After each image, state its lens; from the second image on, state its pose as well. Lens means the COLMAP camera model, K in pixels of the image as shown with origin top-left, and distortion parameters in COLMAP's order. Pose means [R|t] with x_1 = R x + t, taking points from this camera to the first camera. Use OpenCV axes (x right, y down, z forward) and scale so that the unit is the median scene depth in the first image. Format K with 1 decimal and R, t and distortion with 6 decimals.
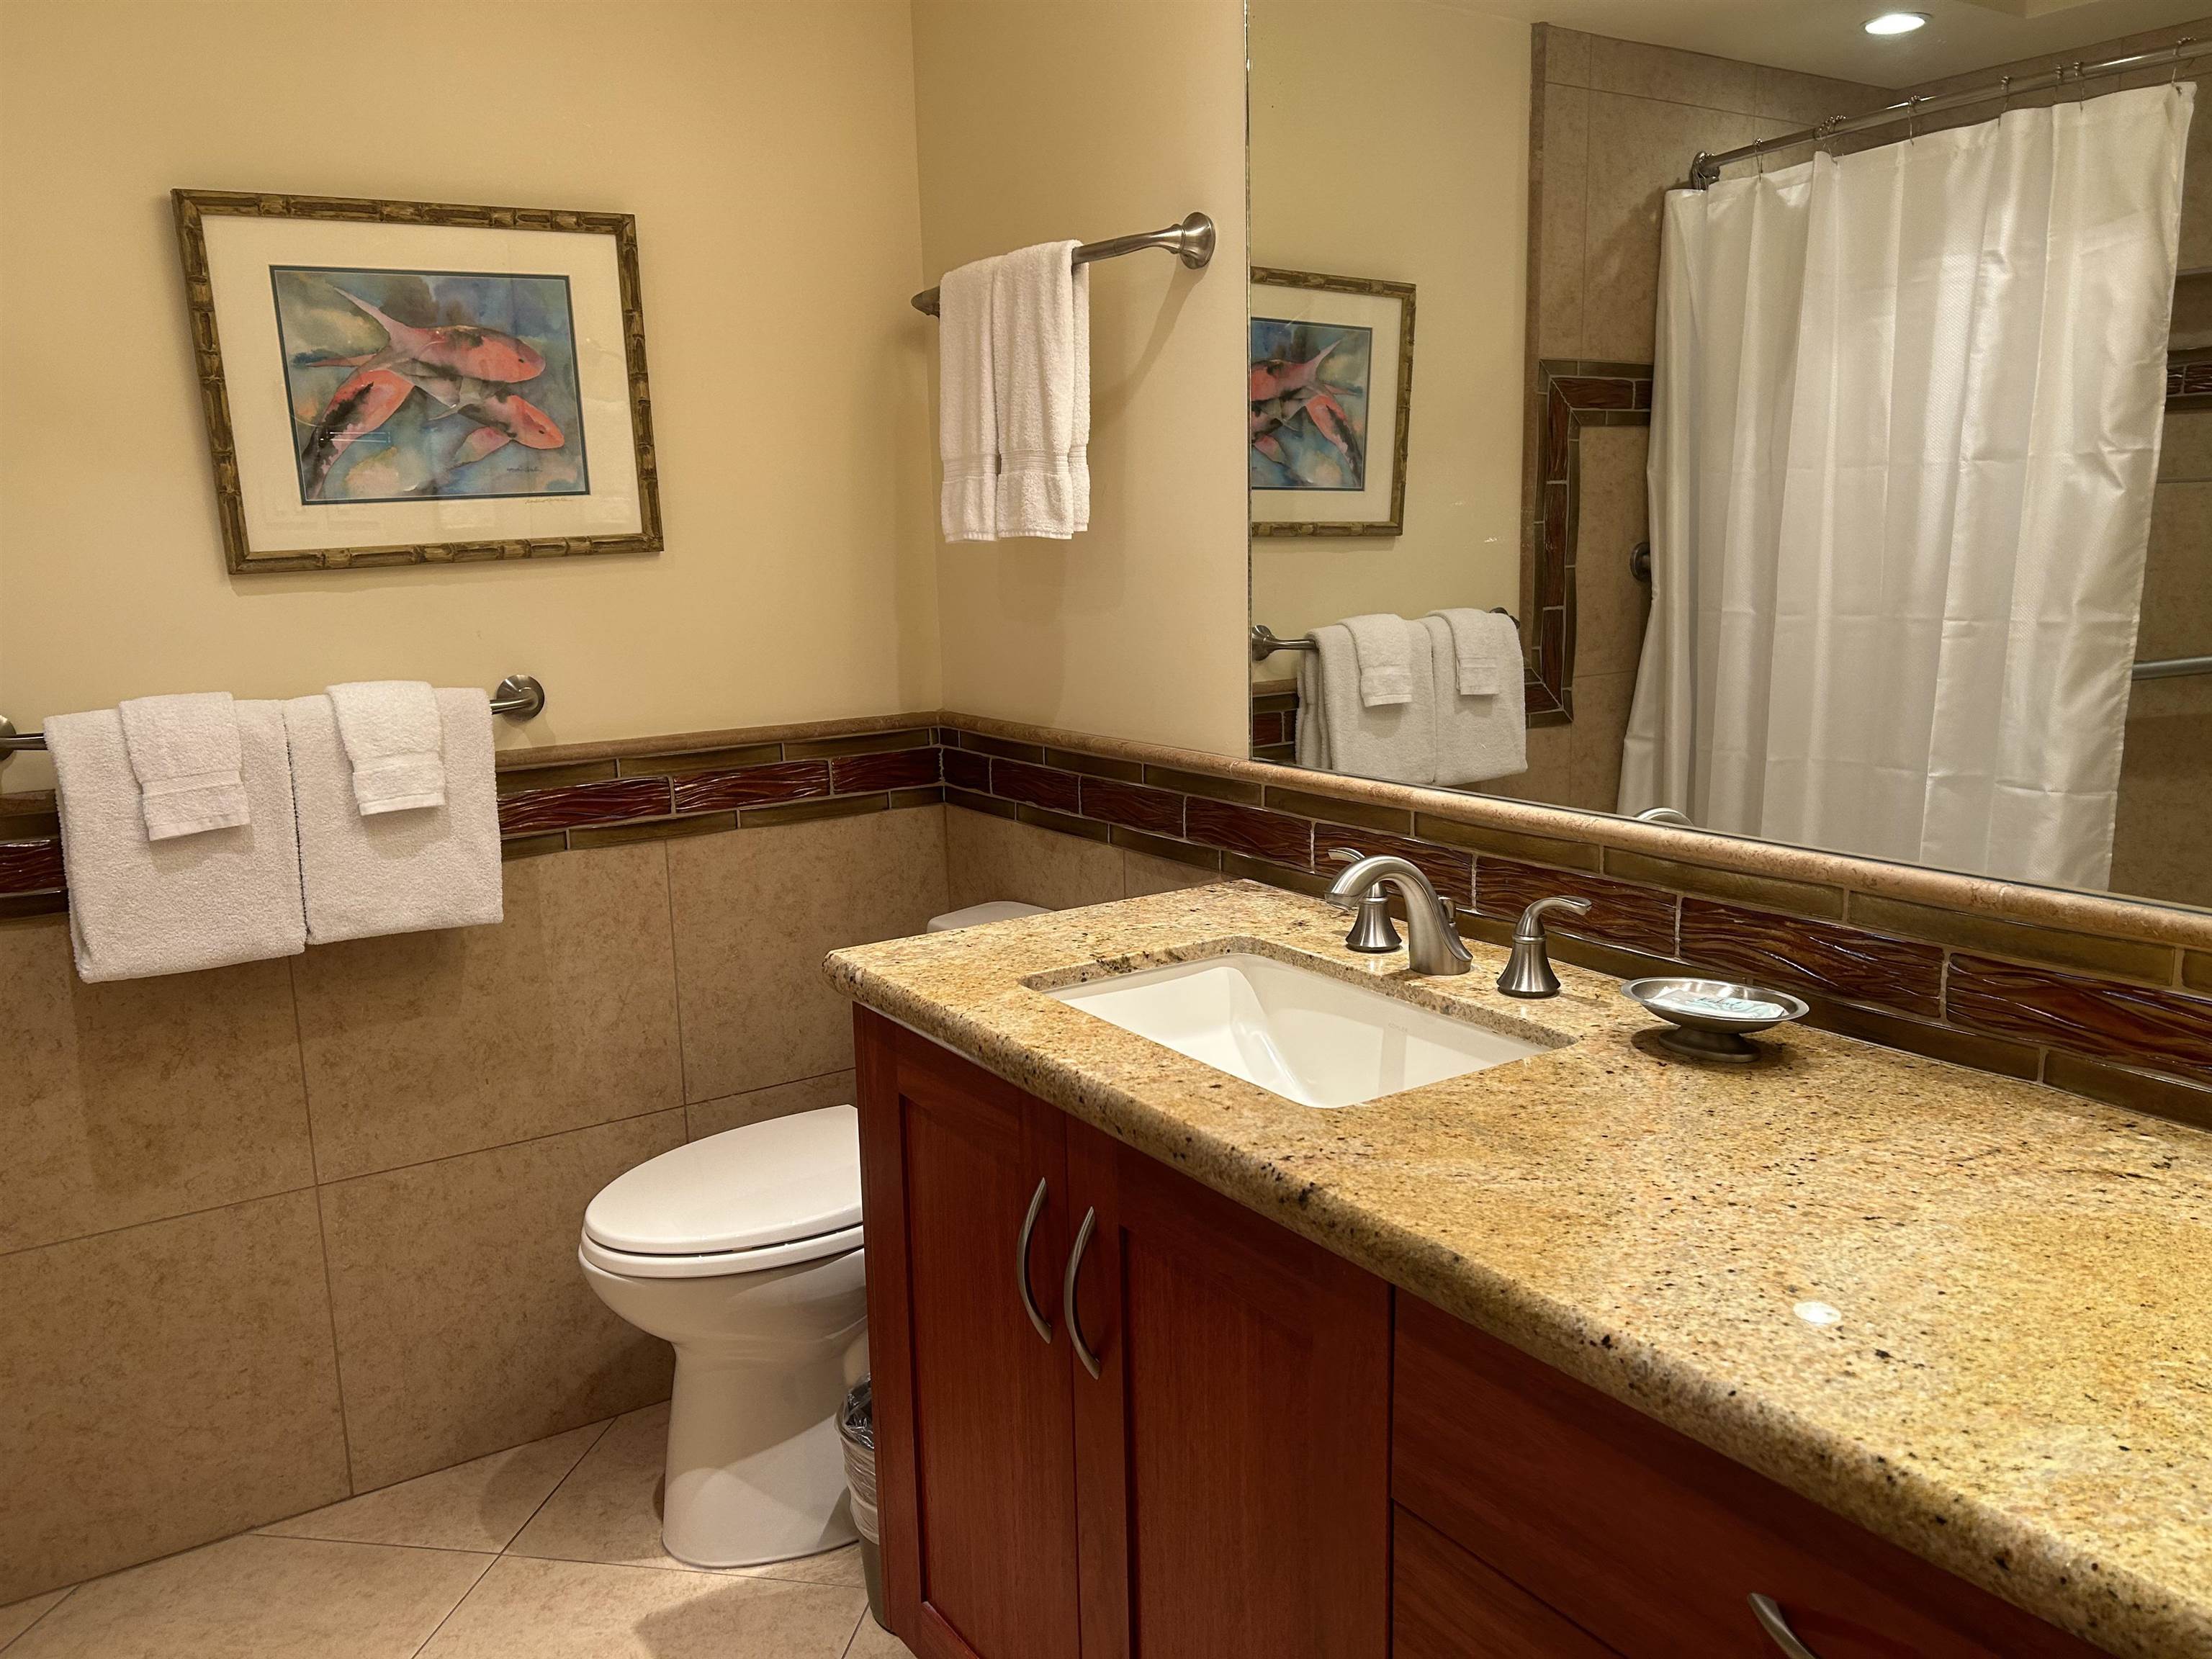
lens RADIAL K [[1665.5, 0, 1106.3], [0, 1665.5, 814.8], [0, 0, 1]] dist [0.031197, -0.034782]
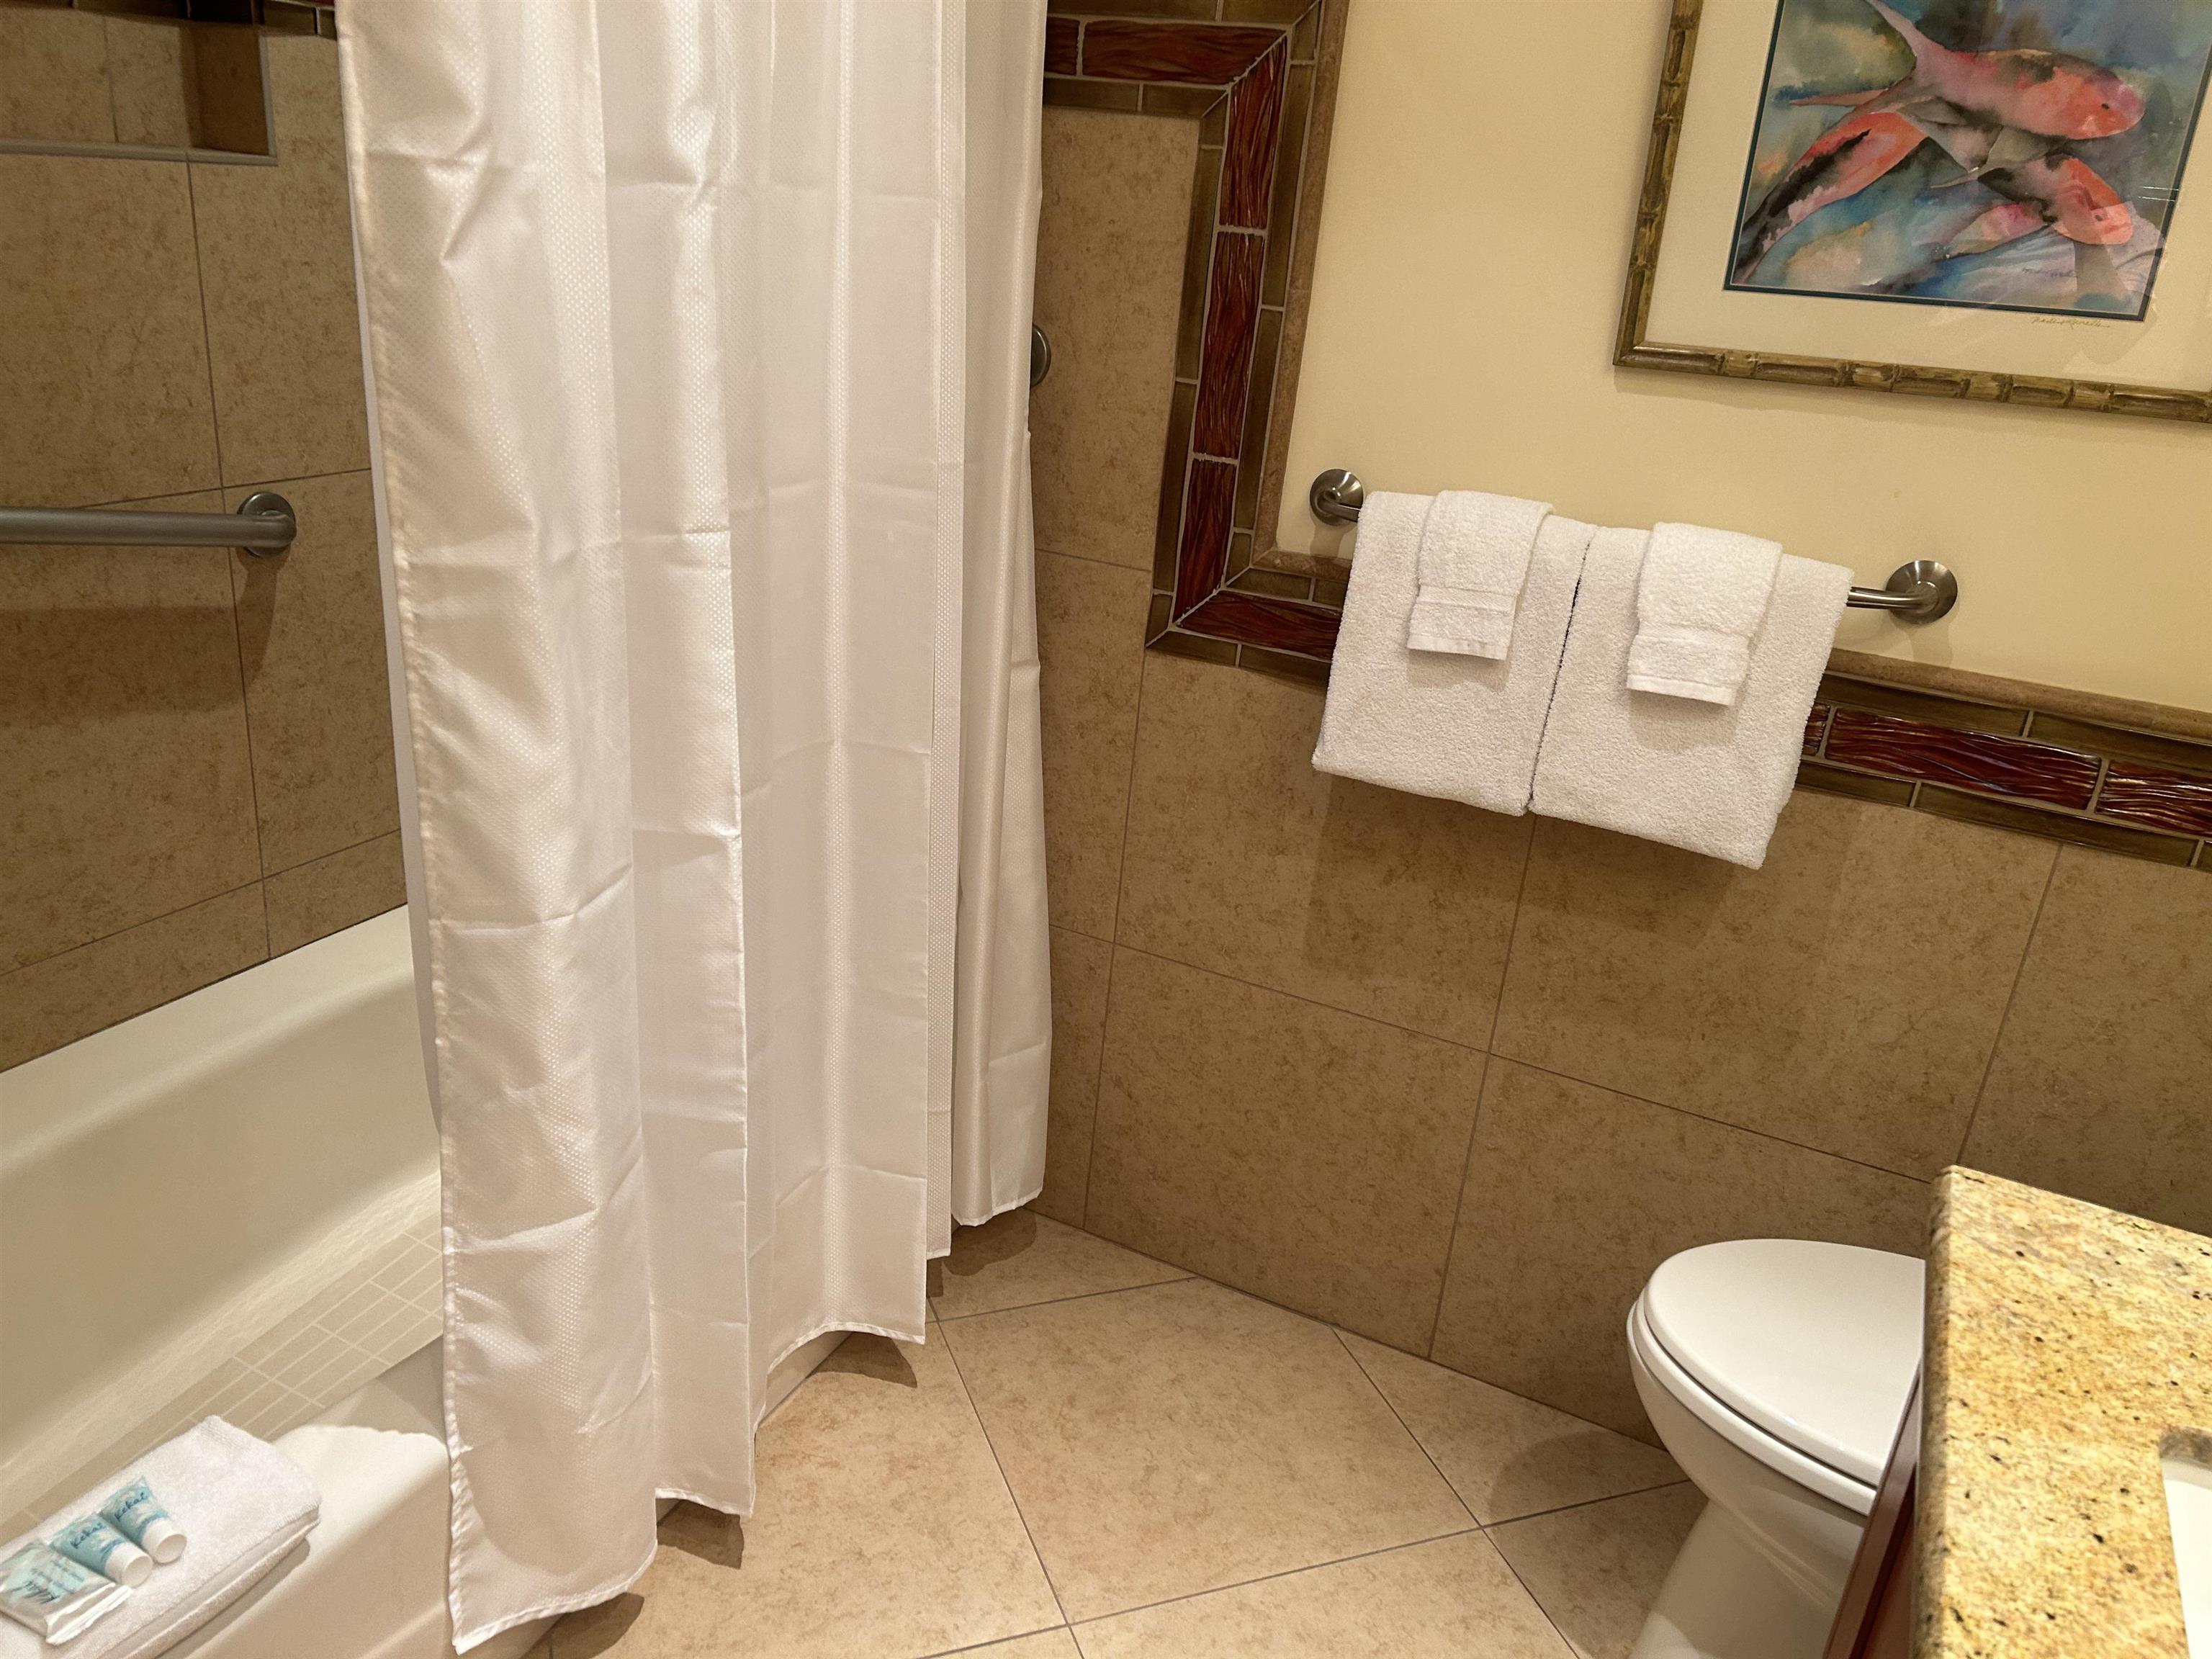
lens RADIAL K [[1665.5, 0, 1103.8], [0, 1665.5, 824.4], [0, 0, 1]] dist [0.031197, -0.034782]
pose [[0.483547, 0.381525, -0.787795, 0.099061], [-0.244753, 0.923043, 0.296796, -0.116930], [0.840404, 0.049301, 0.539714, 0.347359]]
